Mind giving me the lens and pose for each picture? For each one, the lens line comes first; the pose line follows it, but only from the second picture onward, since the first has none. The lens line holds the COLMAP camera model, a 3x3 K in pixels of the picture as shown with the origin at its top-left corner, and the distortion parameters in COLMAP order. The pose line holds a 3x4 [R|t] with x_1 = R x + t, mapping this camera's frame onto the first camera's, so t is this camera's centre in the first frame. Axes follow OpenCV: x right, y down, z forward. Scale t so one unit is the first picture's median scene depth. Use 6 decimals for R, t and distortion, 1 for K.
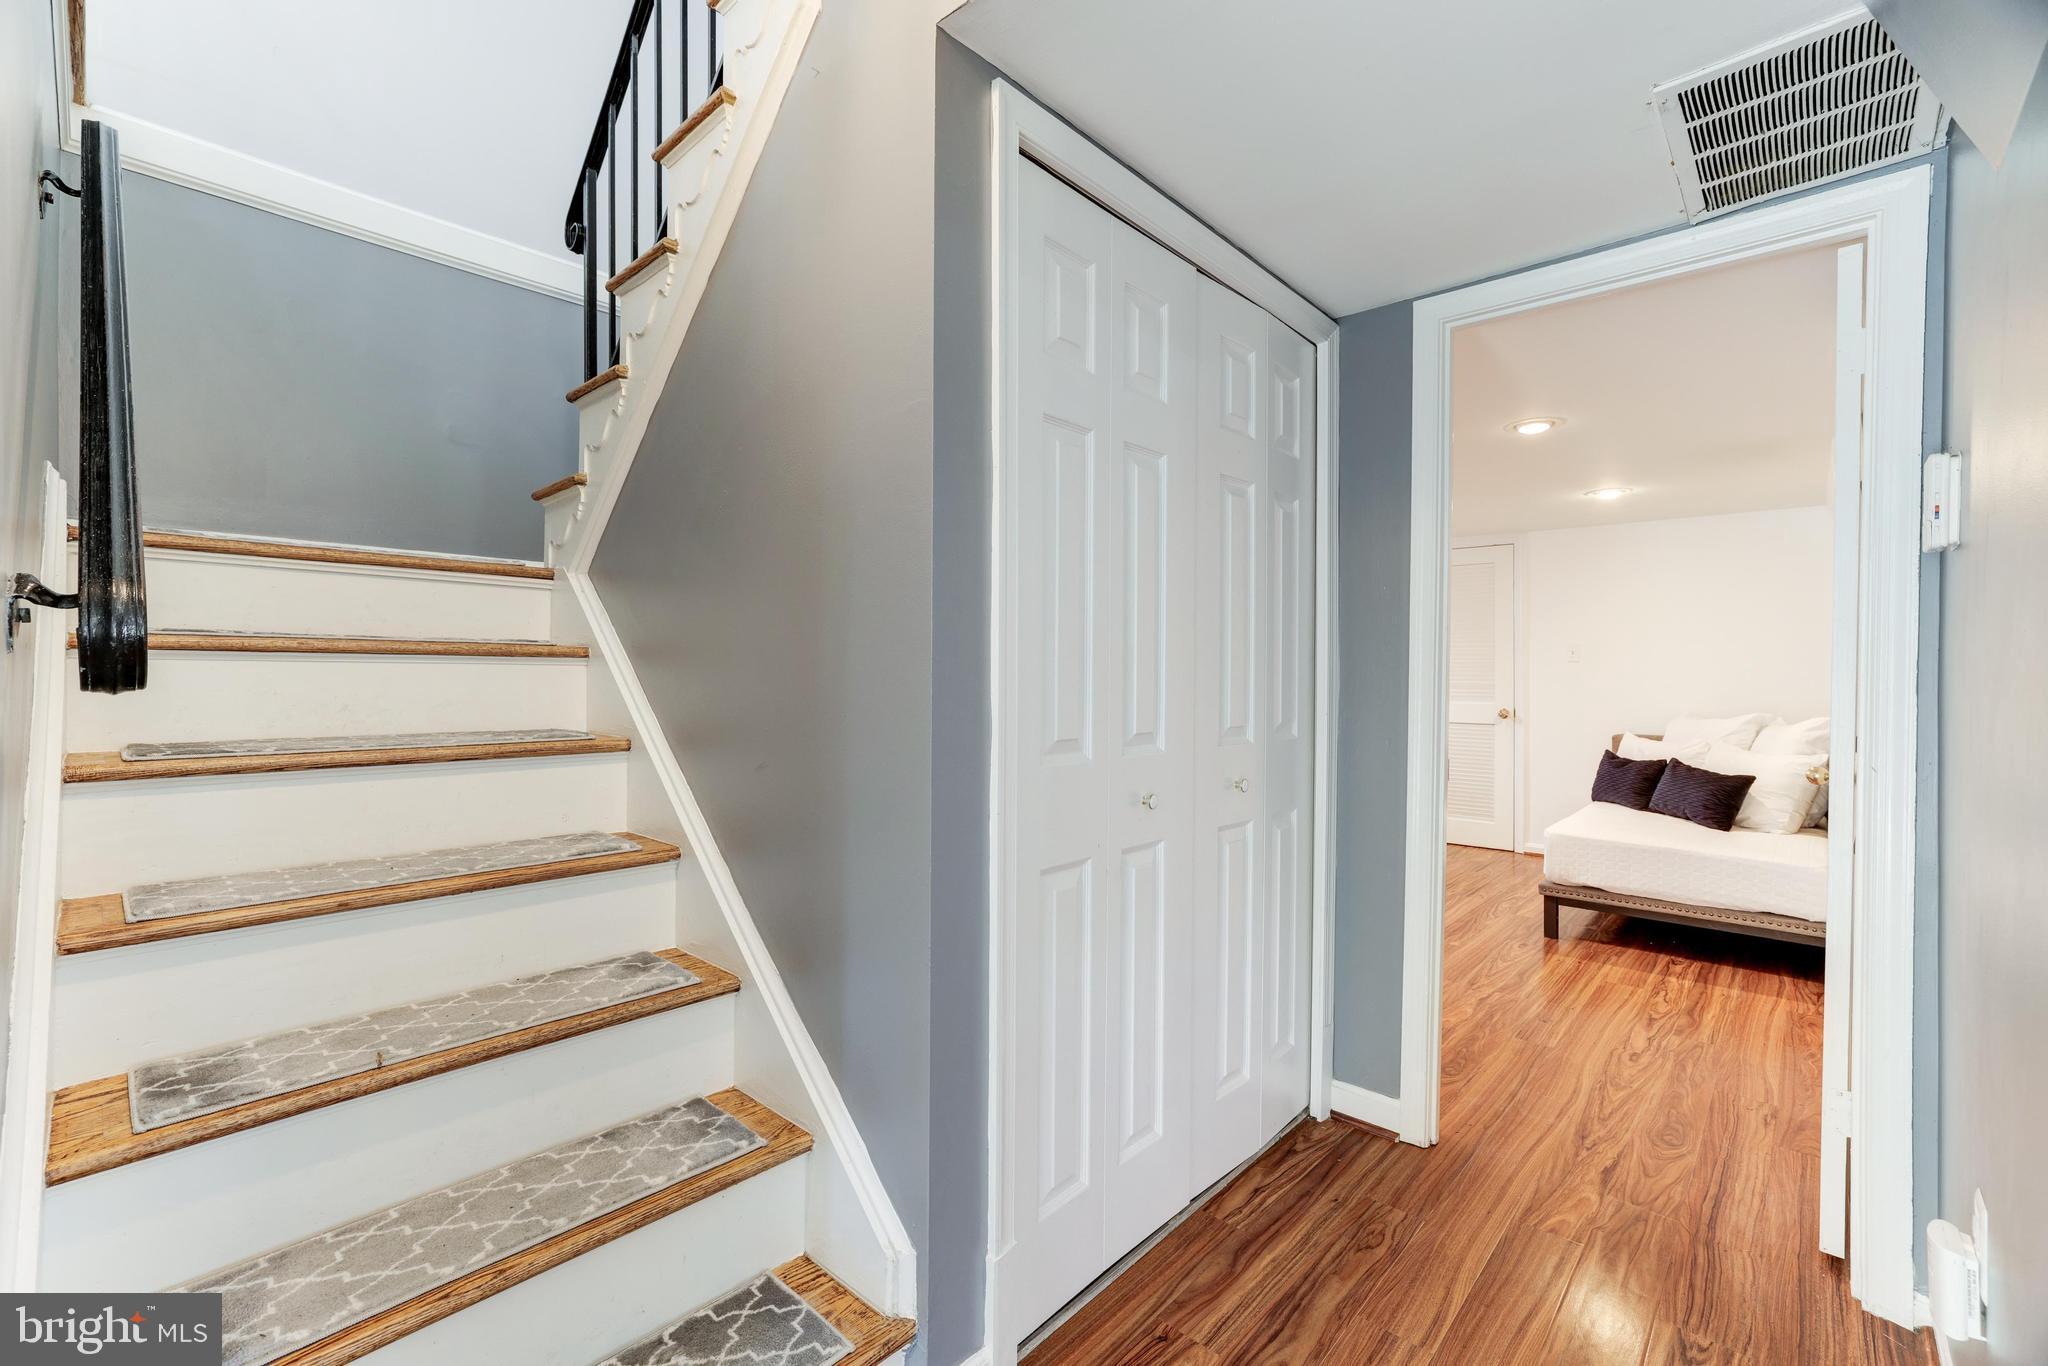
lens RADIAL K [[886.5, 0, 1003.9], [0, 886.5, 685.4], [0, 0, 1]] dist [-0.018108, 0.000083]
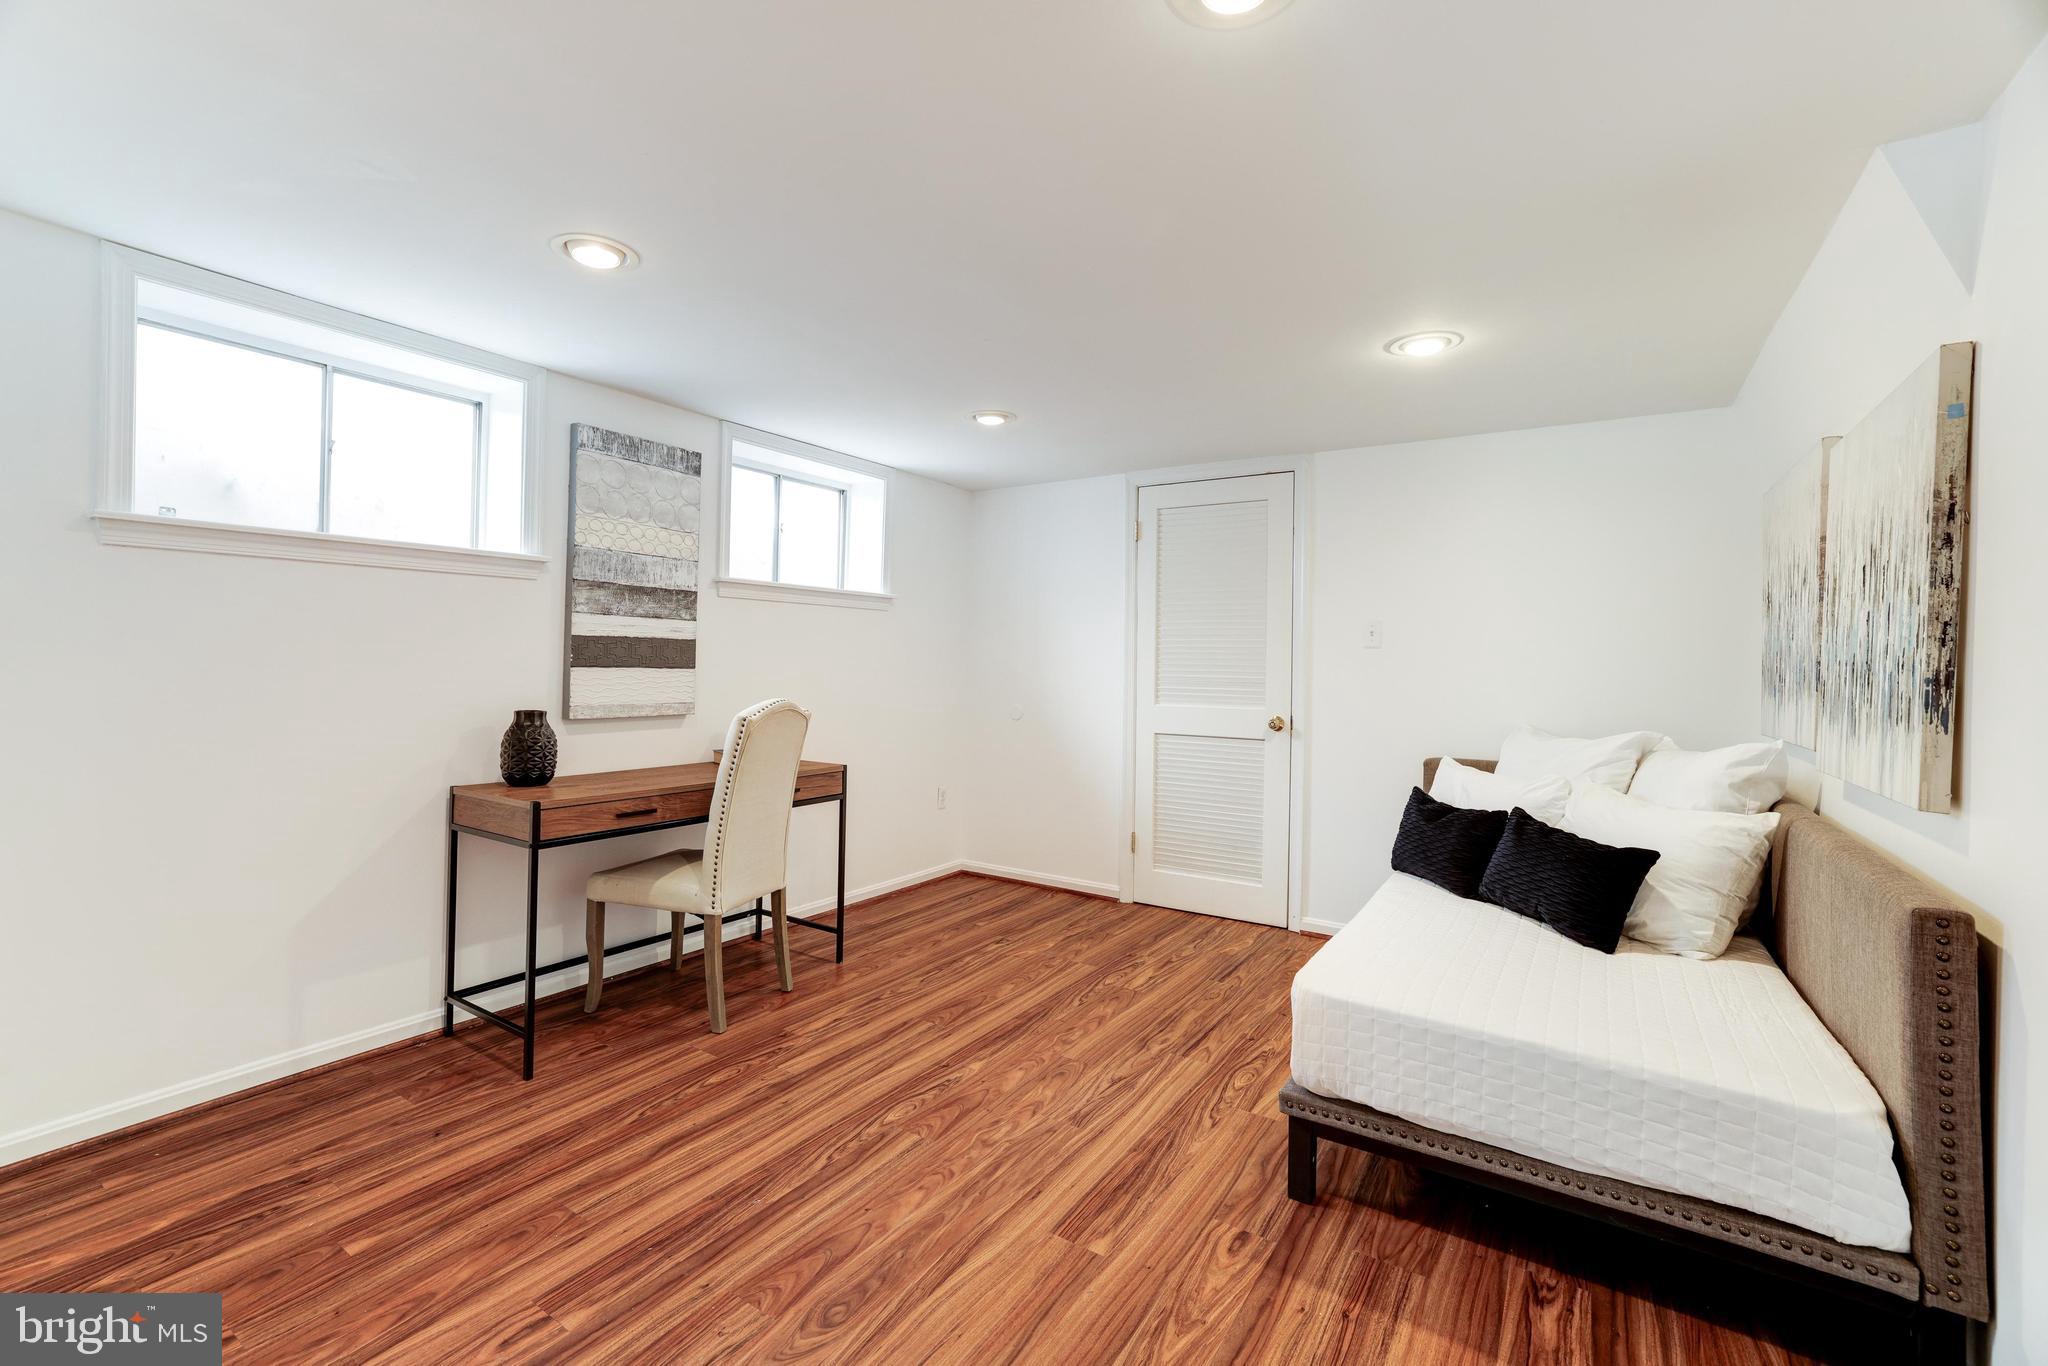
lens RADIAL K [[886.9, 0, 1015.1], [0, 886.9, 685.1], [0, 0, 1]] dist [-0.048199, 0.015438]
pose [[0.985574, 0.008173, 0.169045, 0.358983], [-0.010053, 0.999897, 0.010270, -0.002383], [-0.168944, -0.011822, 0.985555, 0.520469]]
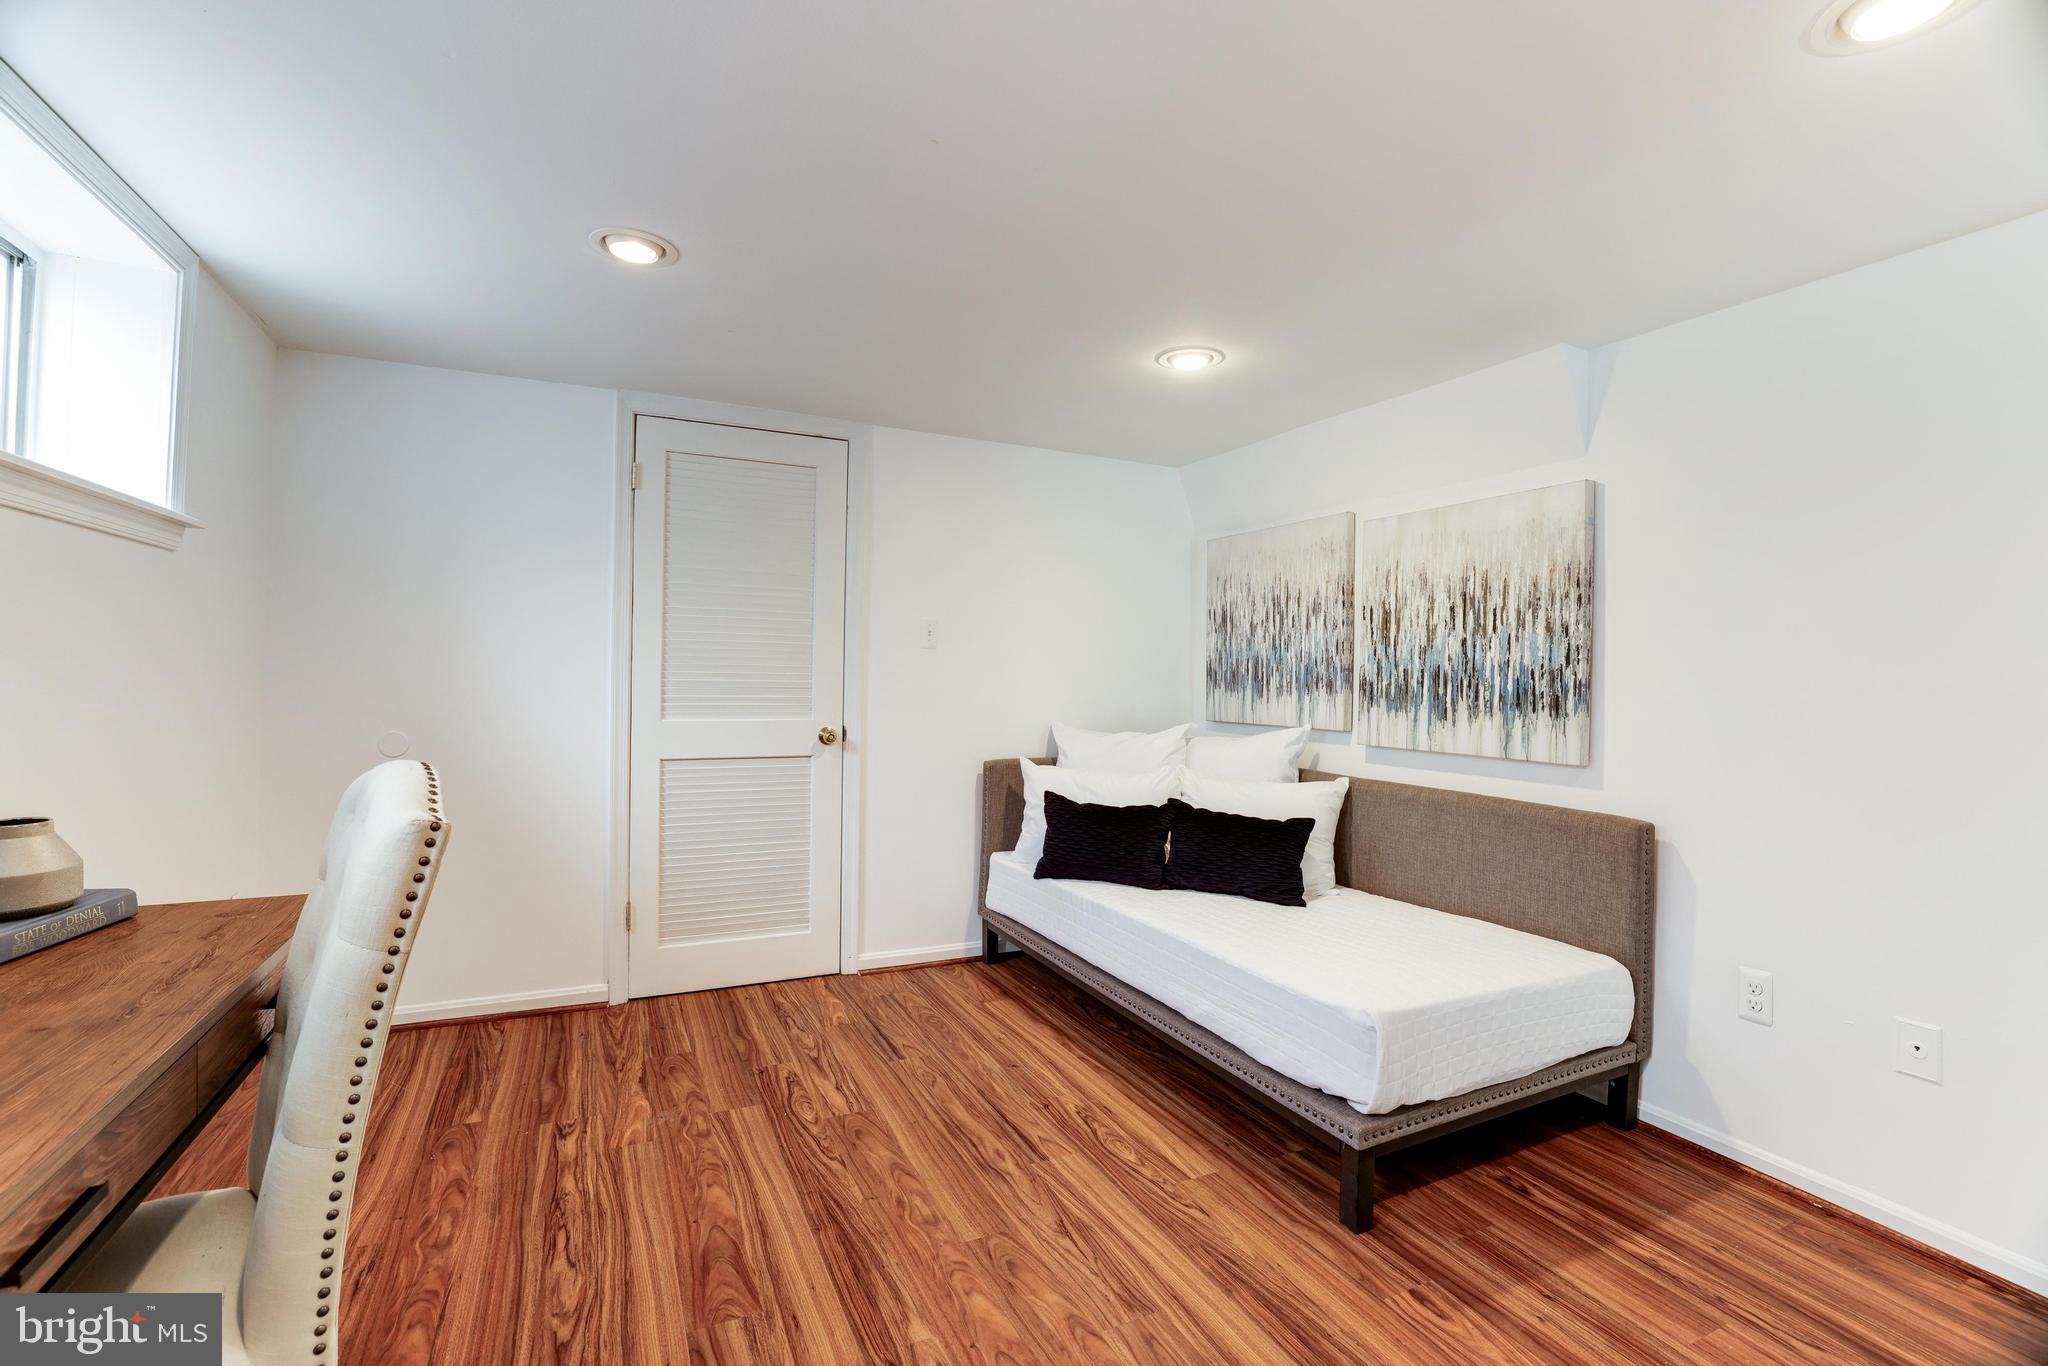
lens RADIAL K [[886.9, 0, 1020.5], [0, 886.9, 681.4], [0, 0, 1]] dist [-0.048199, 0.015438]
pose [[0.354788, -0.005479, 0.934931, 0.116204], [-0.004442, 0.999962, 0.007546, -0.009843], [-0.934936, -0.006830, 0.354750, 0.947536]]
